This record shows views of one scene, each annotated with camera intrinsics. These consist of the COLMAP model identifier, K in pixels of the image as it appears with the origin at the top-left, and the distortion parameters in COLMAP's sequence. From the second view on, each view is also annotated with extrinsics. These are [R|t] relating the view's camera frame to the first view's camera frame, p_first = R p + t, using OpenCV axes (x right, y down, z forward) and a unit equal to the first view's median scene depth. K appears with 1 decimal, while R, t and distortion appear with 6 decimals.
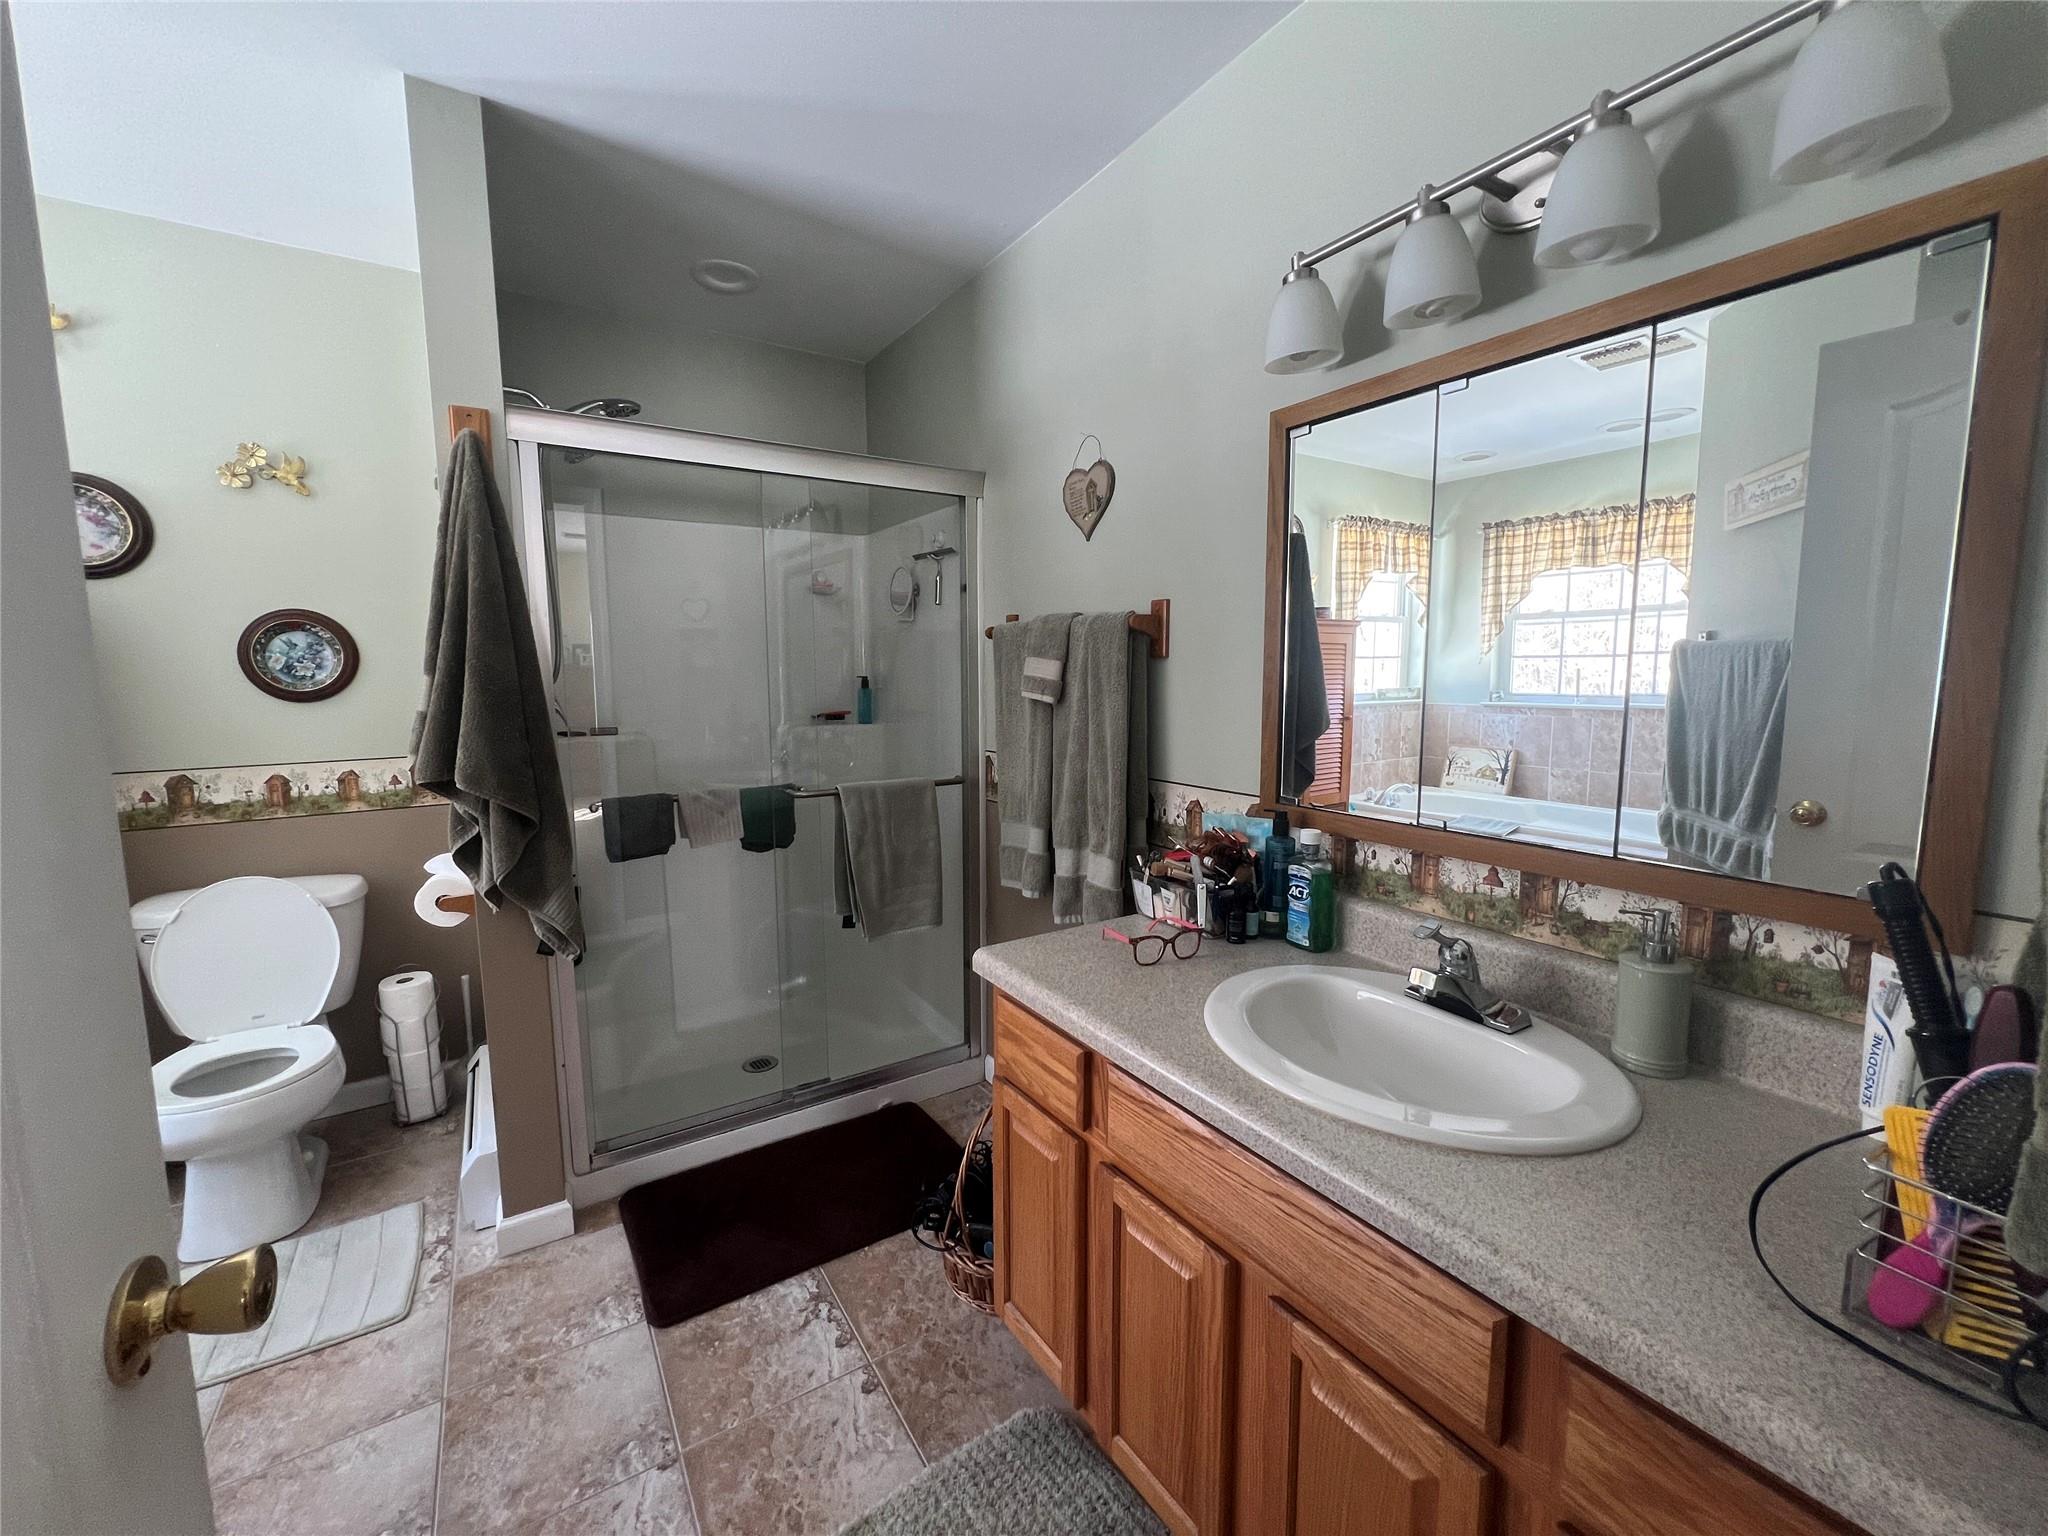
lens RADIAL K [[815.8, 0, 1033.6], [0, 815.8, 759.5], [0, 0, 1]] dist [-0.003287, 0.000249]
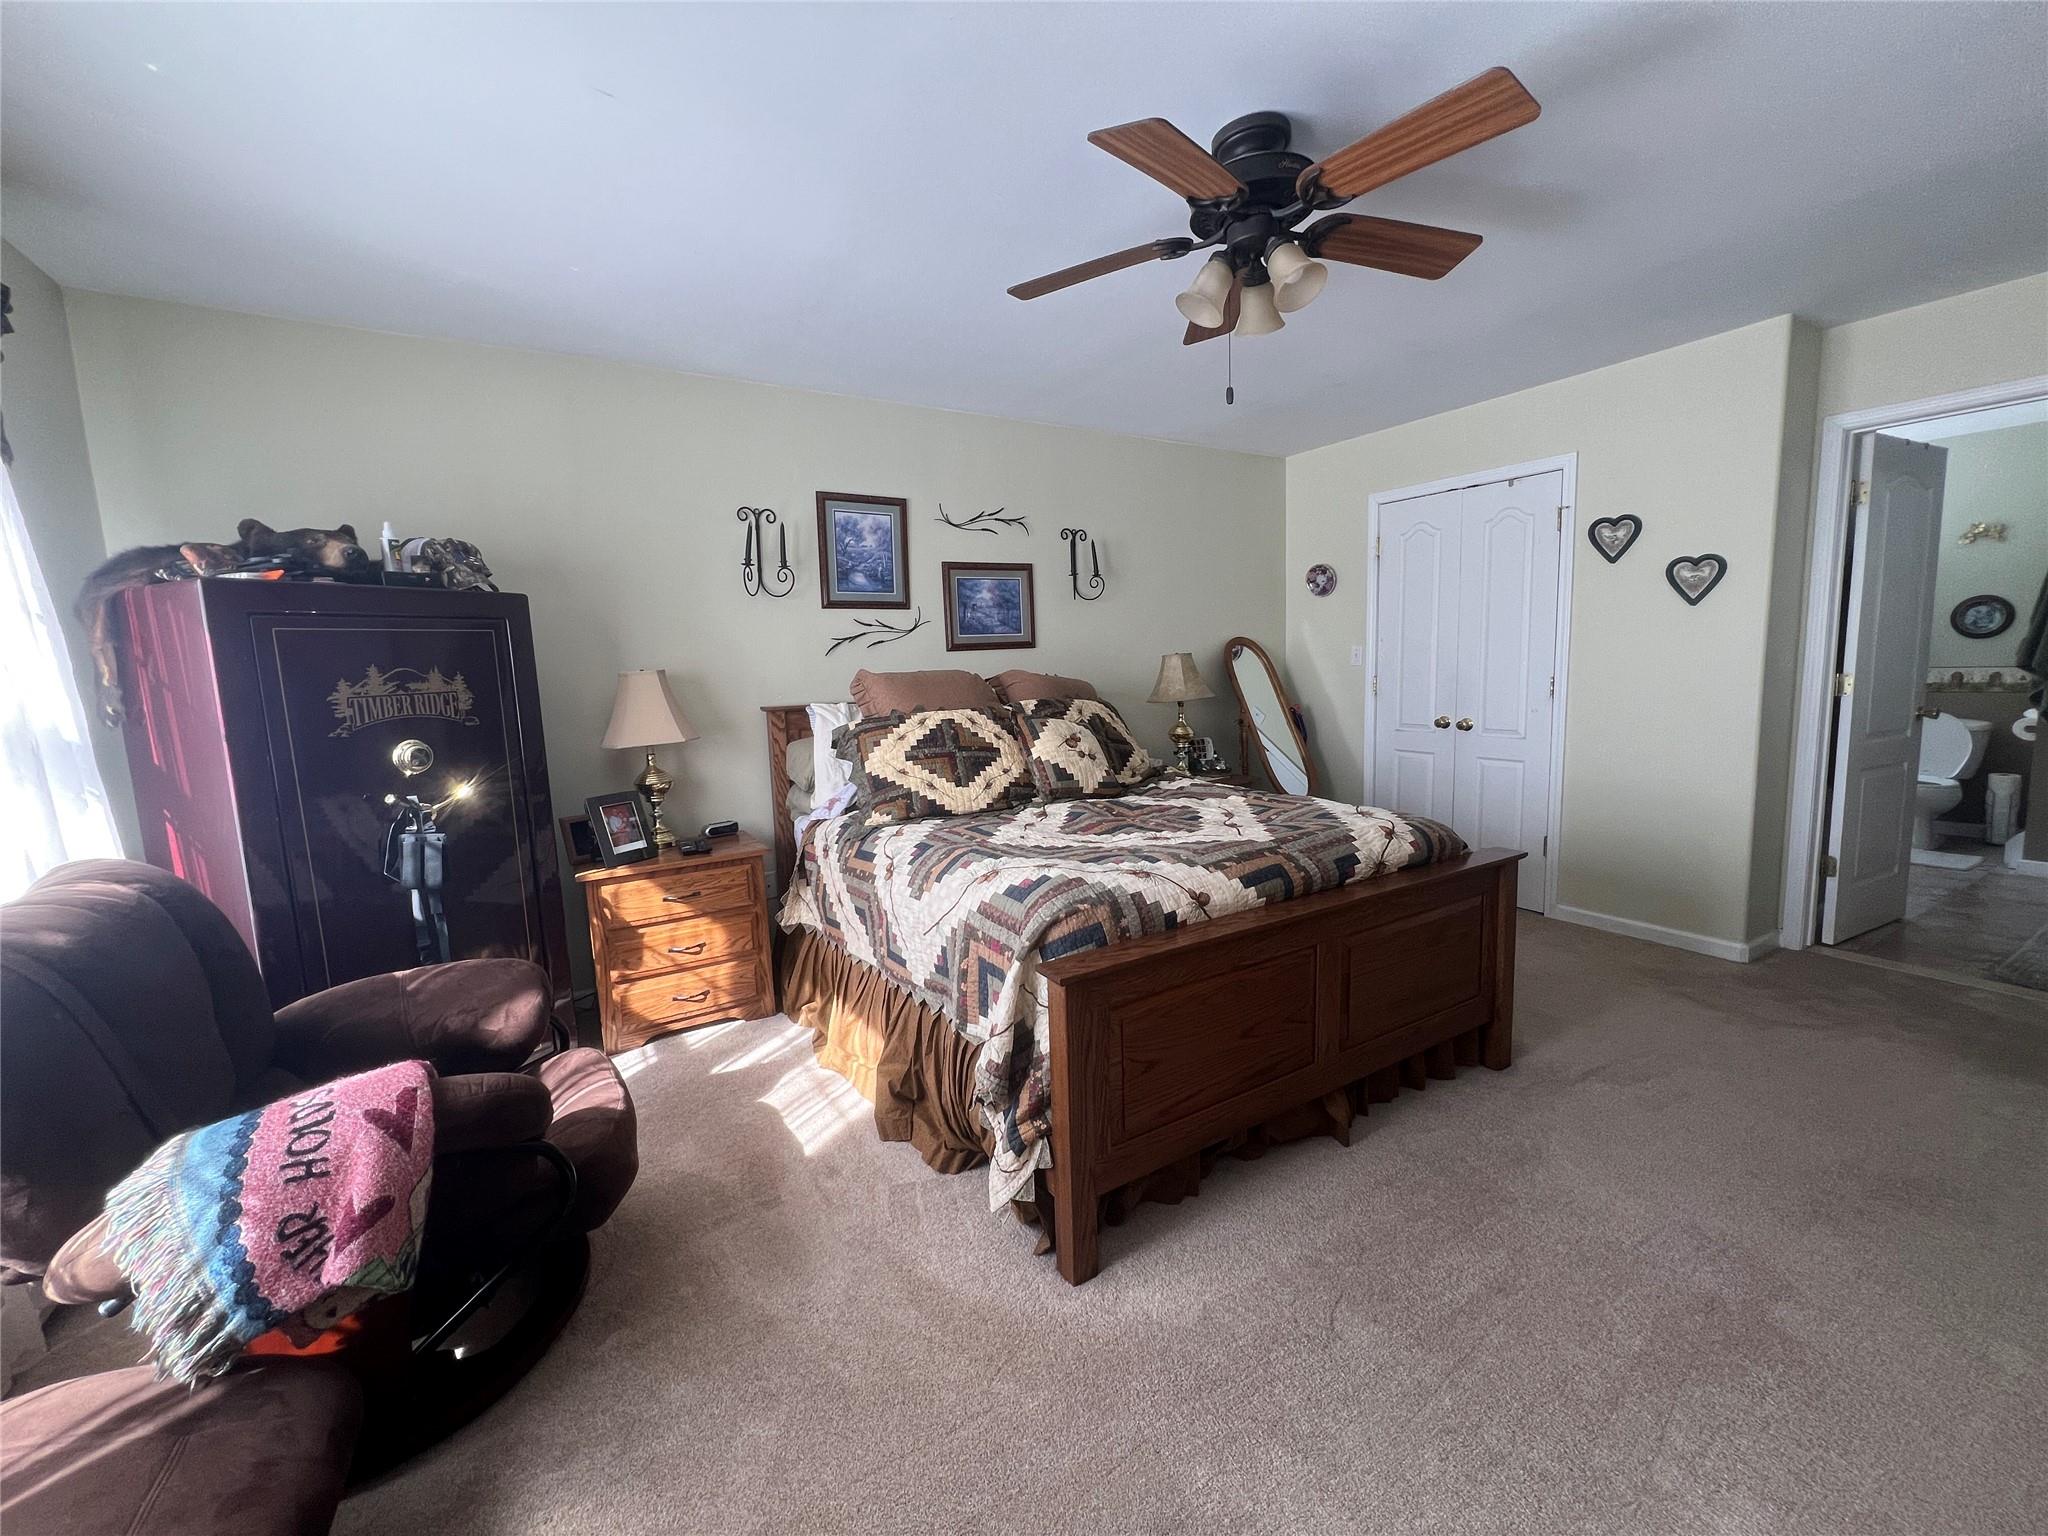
lens RADIAL K [[815.8, 0, 1028.2], [0, 815.8, 760.5], [0, 0, 1]] dist [-0.003287, 0.000249]
pose [[-0.028826, 0.136399, -0.990234, 1.430930], [-0.066739, 0.988173, 0.138058, 0.127192], [0.997354, 0.070067, -0.019382, -1.533854]]
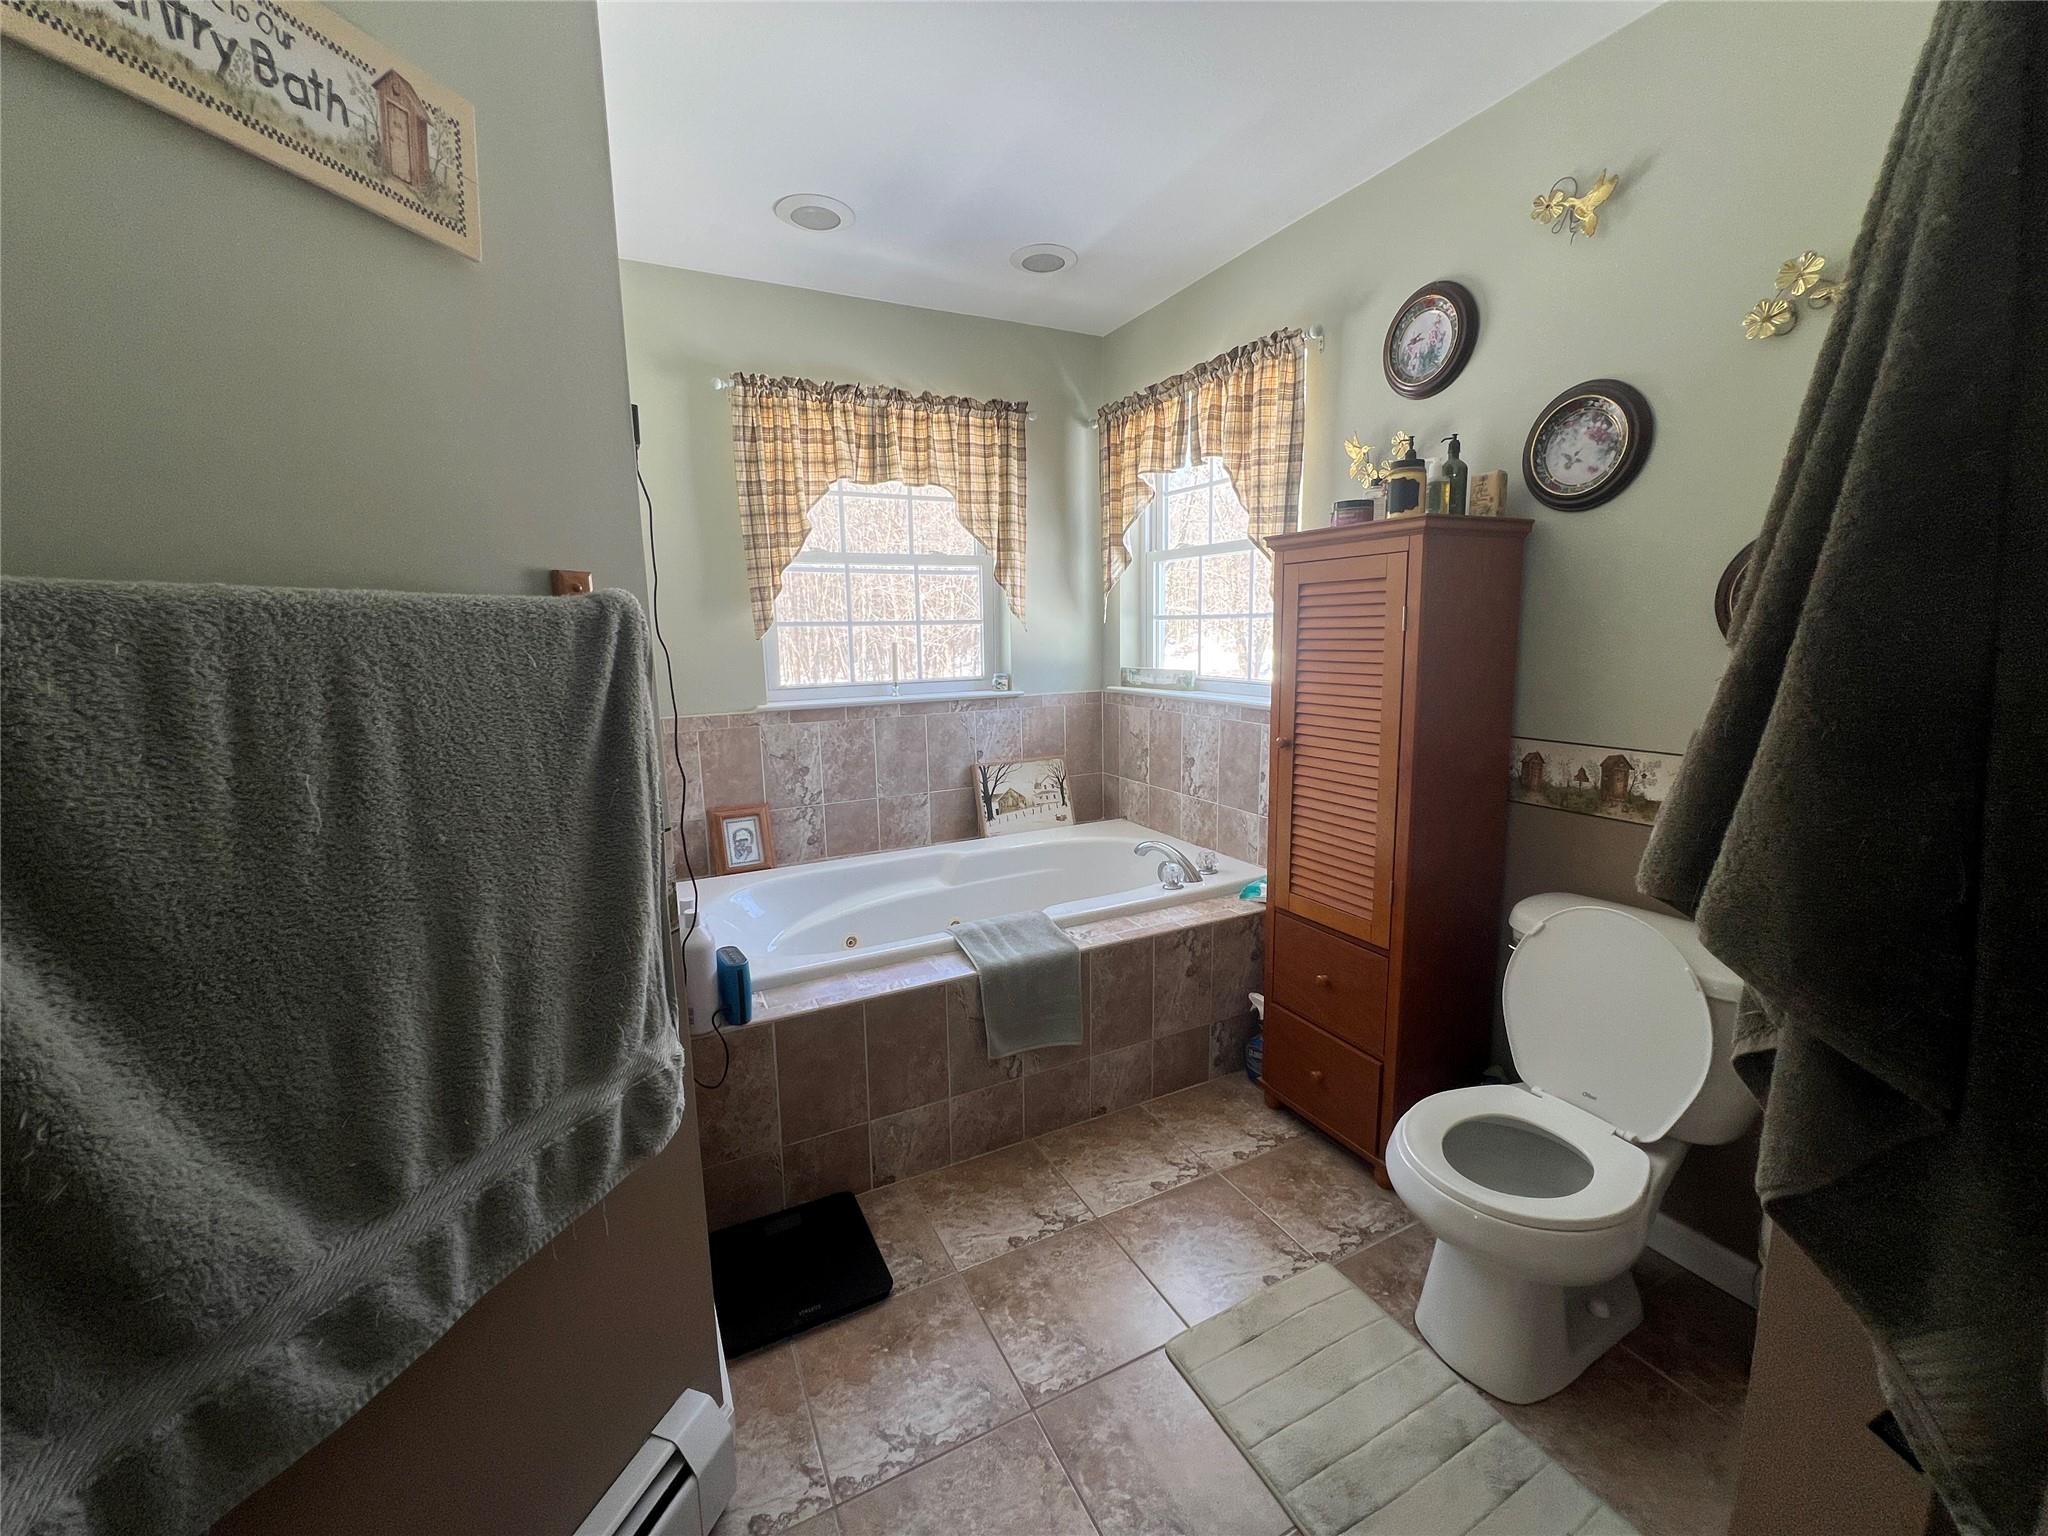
lens RADIAL K [[815.8, 0, 1030.4], [0, 815.8, 758.5], [0, 0, 1]] dist [-0.003287, 0.000249]
pose [[-0.126333, 0.160805, -0.978868, -0.207064], [-0.090417, 0.980800, 0.172791, -0.060469], [0.987859, 0.110335, -0.109368, 0.517647]]
